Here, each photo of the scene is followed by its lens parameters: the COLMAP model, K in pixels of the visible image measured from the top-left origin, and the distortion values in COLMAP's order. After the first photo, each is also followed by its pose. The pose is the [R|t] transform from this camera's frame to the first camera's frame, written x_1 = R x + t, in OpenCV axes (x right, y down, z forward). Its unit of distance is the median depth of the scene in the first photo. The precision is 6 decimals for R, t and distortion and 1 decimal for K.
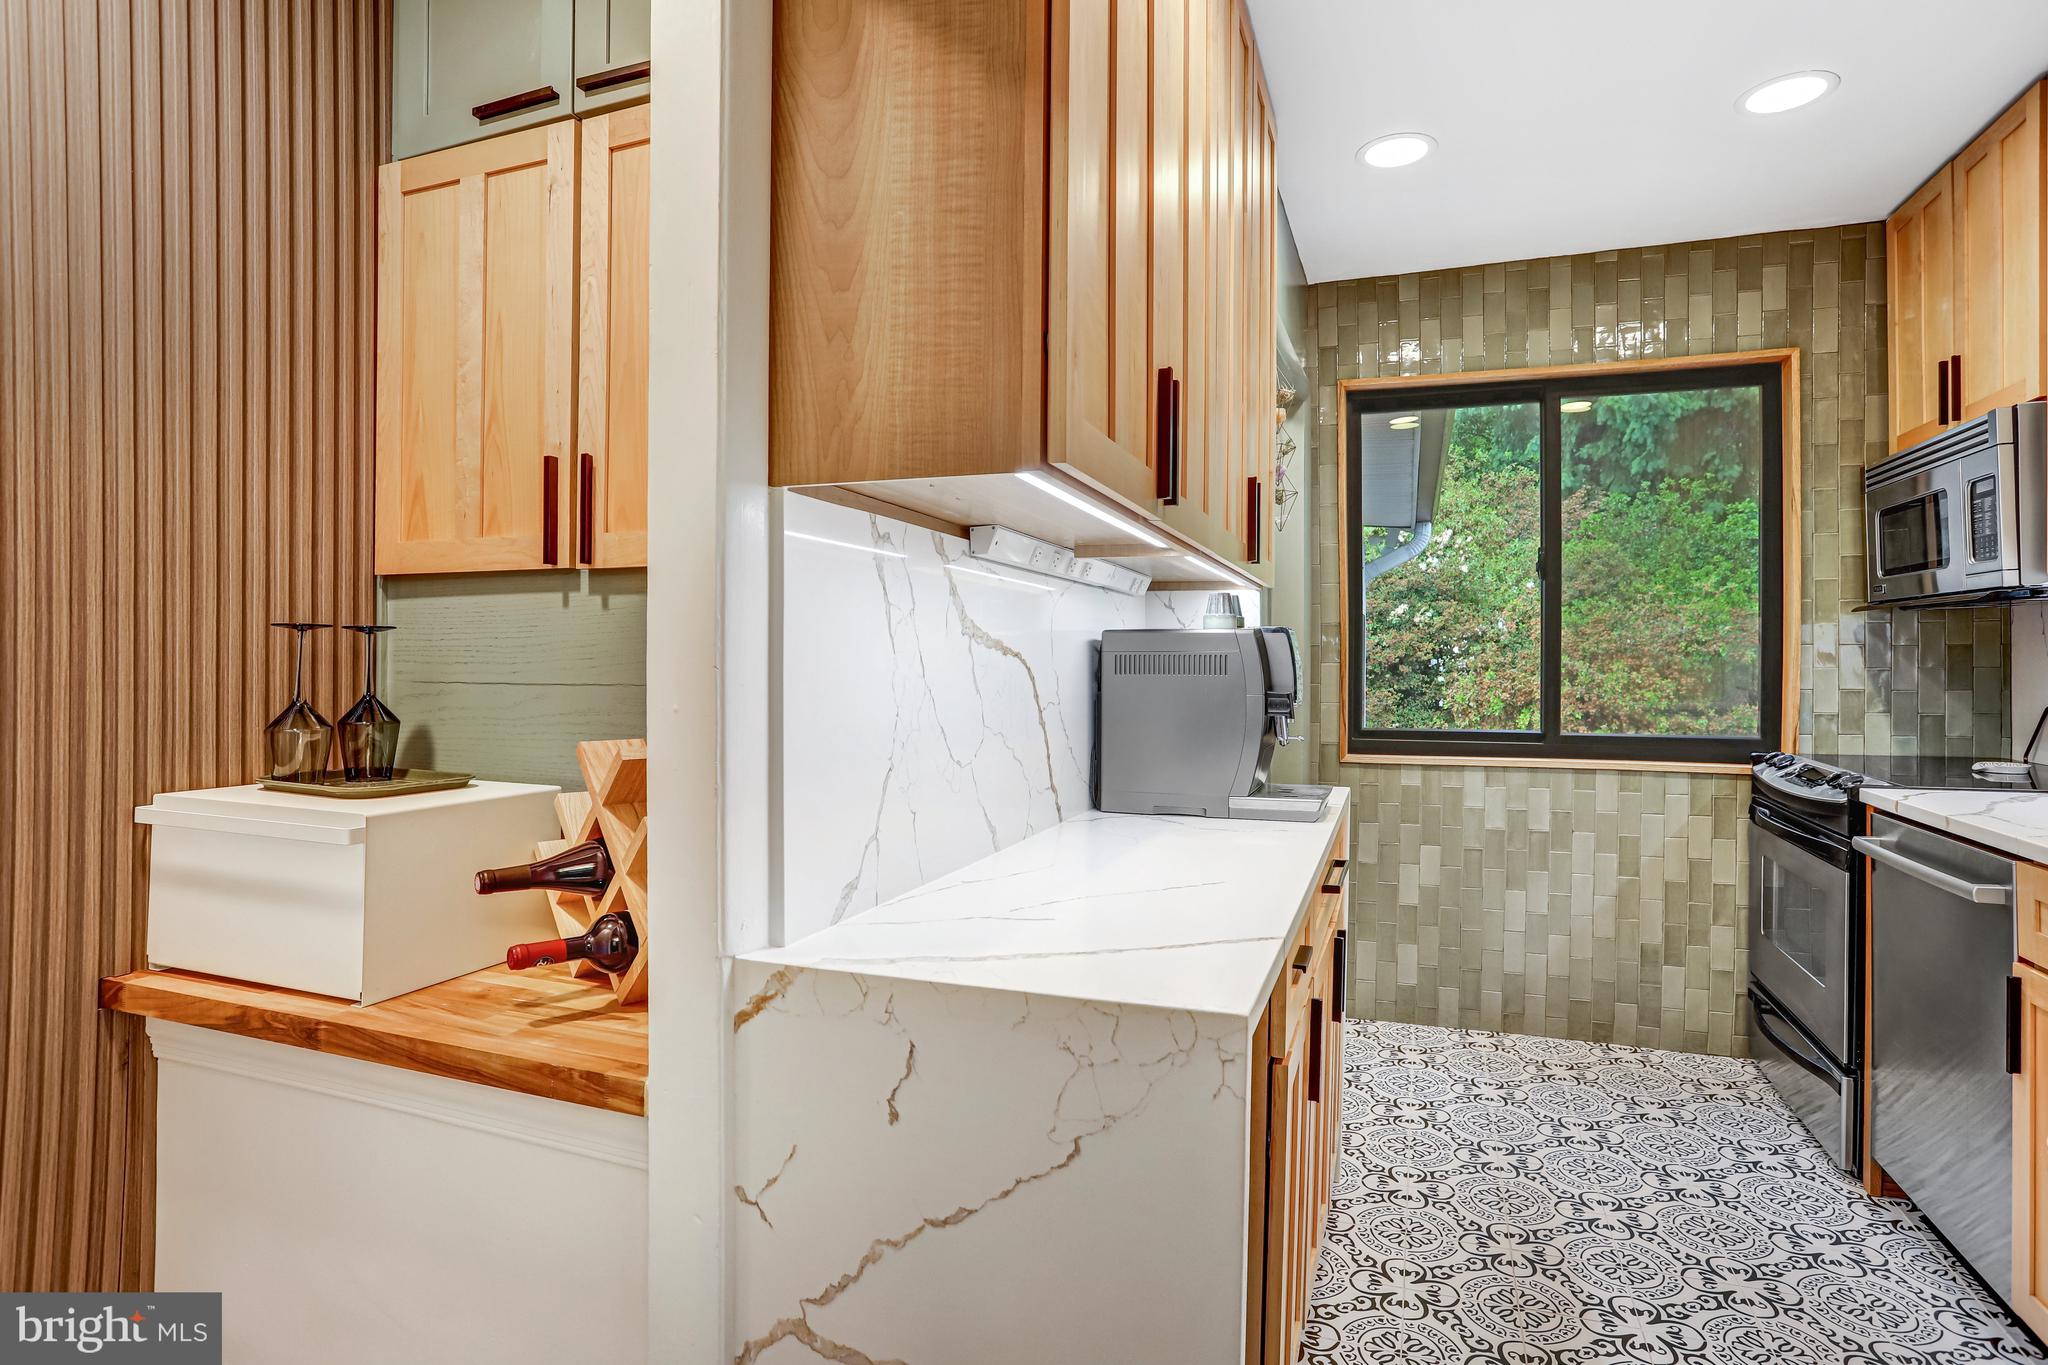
lens RADIAL K [[1079.7, 0, 1040.7], [0, 1079.7, 649.6], [0, 0, 1]] dist [-0.063844, 0.028450]
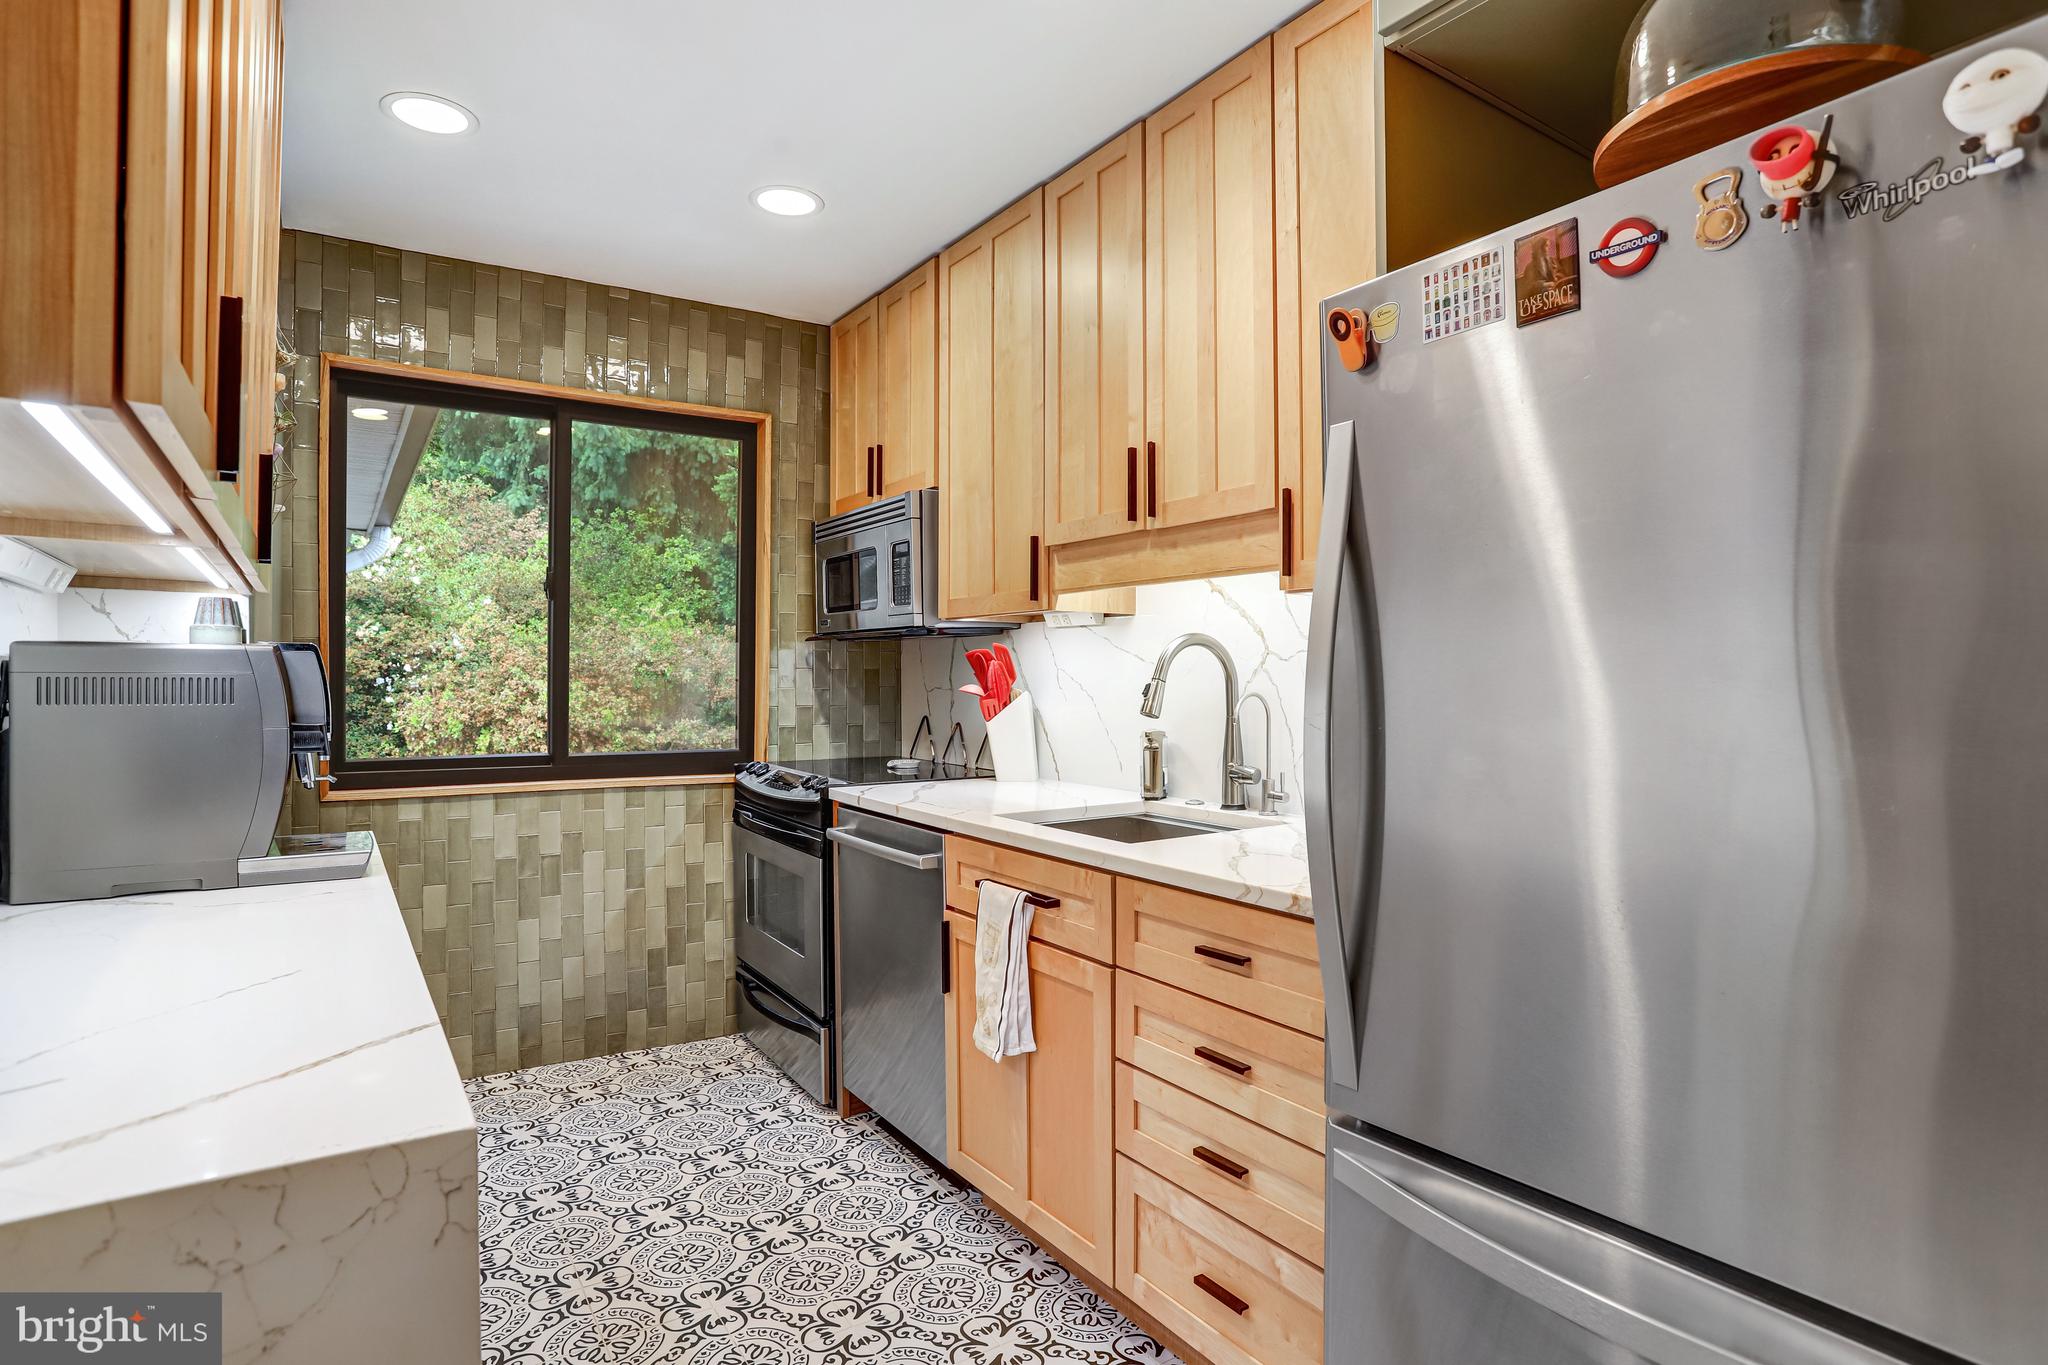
lens RADIAL K [[1079.7, 0, 1037.7], [0, 1079.7, 663.6], [0, 0, 1]] dist [-0.063844, 0.028450]
pose [[0.592000, 0.013201, 0.805830, -0.134771], [-0.010775, 0.999906, -0.008464, -0.007672], [-0.805866, -0.003672, 0.592087, 0.113209]]
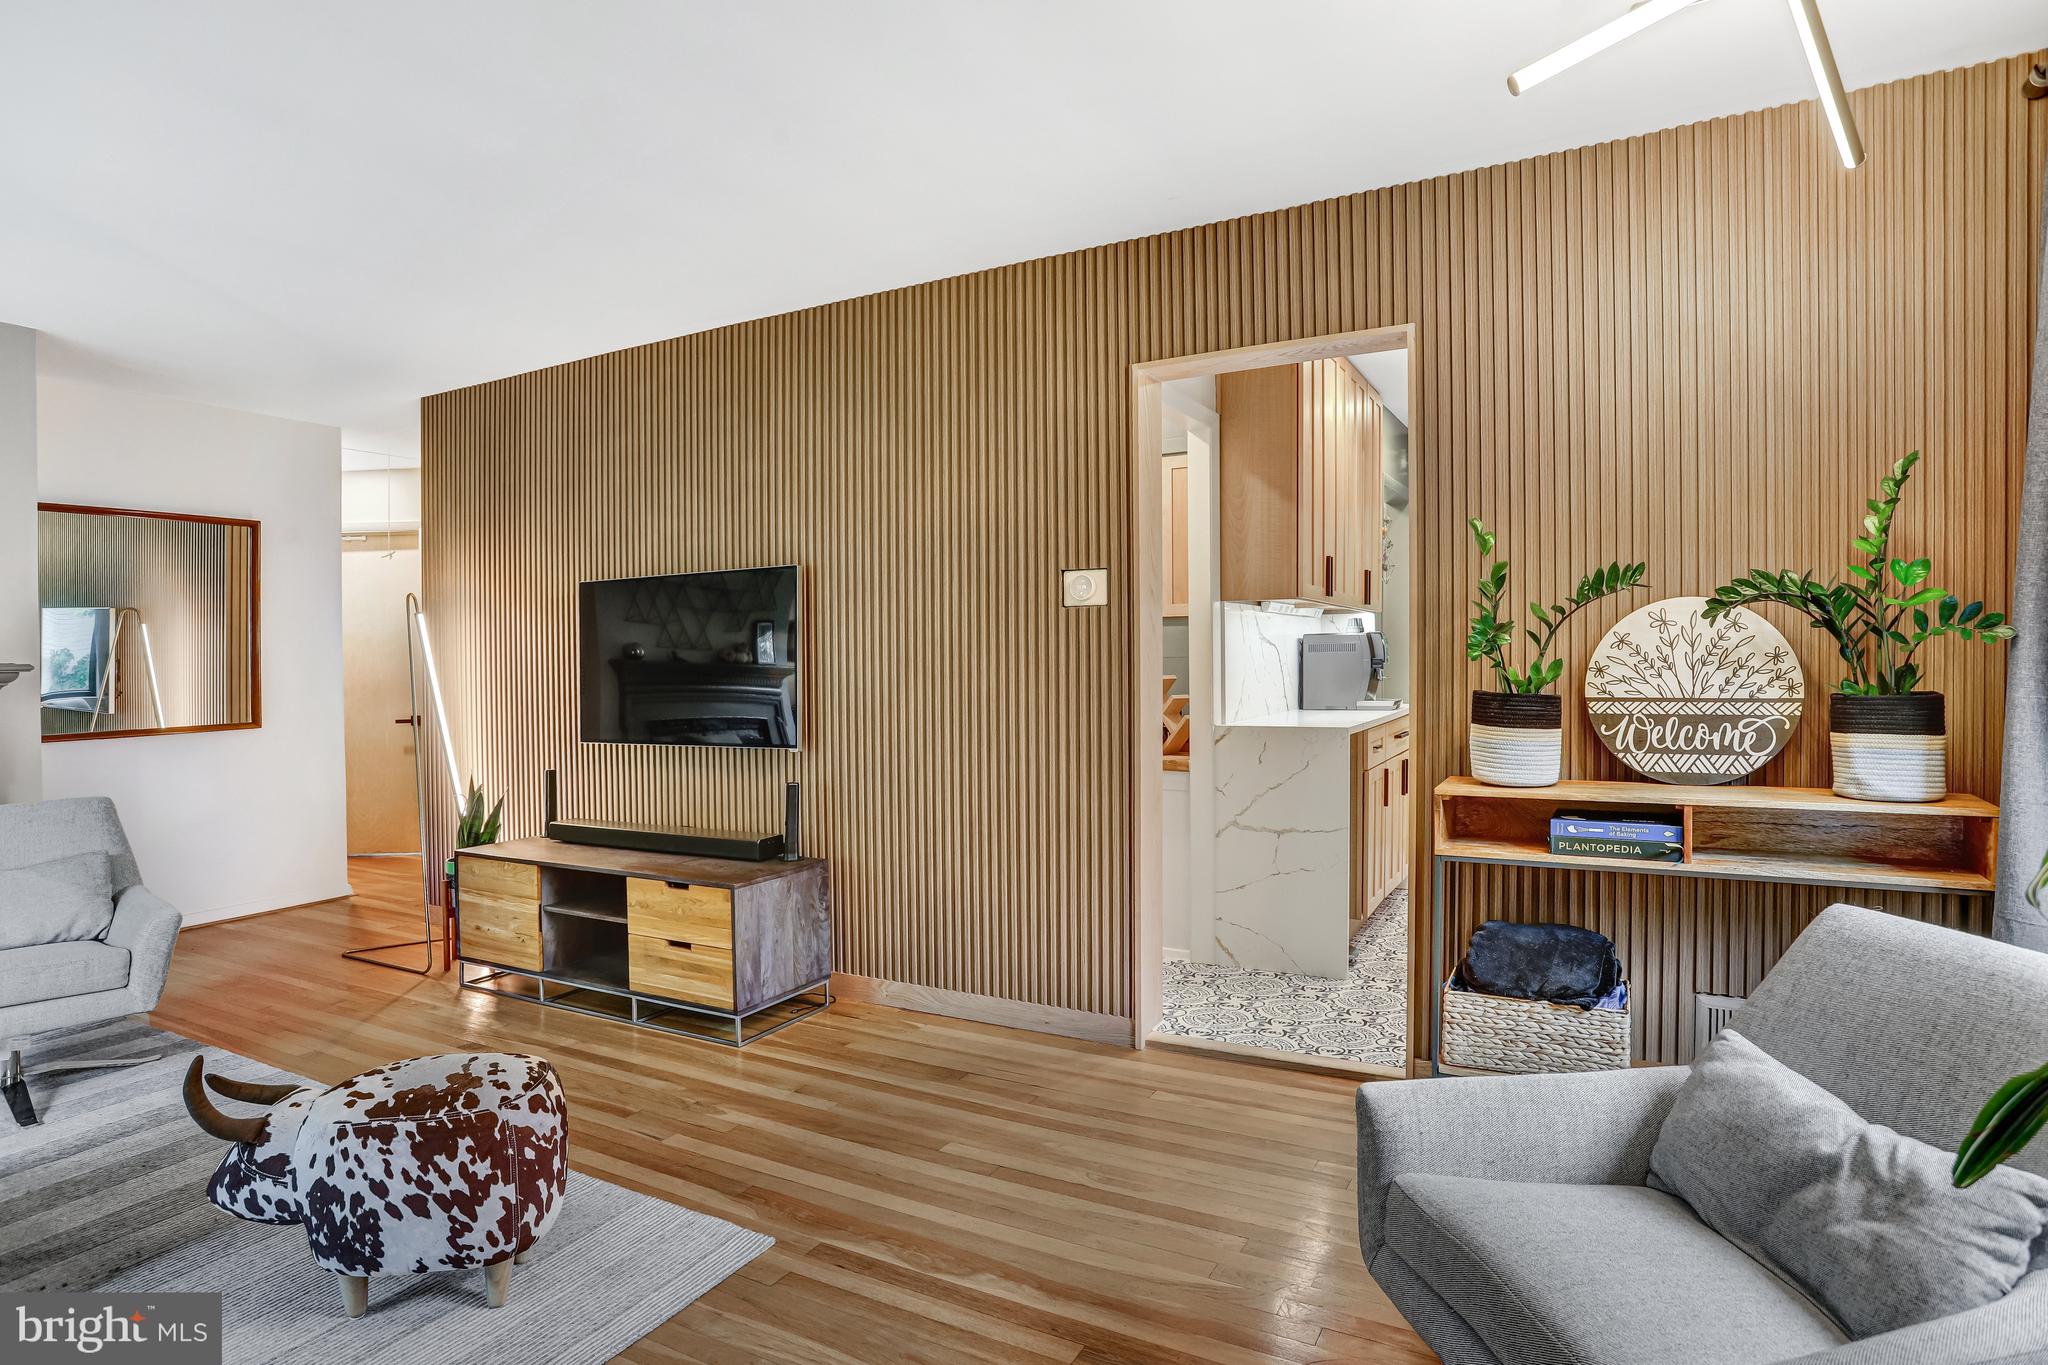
lens RADIAL K [[1079.7, 0, 1027.9], [0, 1079.7, 653.1], [0, 0, 1]] dist [-0.063844, 0.028450]
pose [[0.985754, -0.009911, -0.167899, -0.206698], [0.012654, 0.999803, 0.015277, -0.028902], [0.167715, -0.017184, 0.985686, -2.082198]]
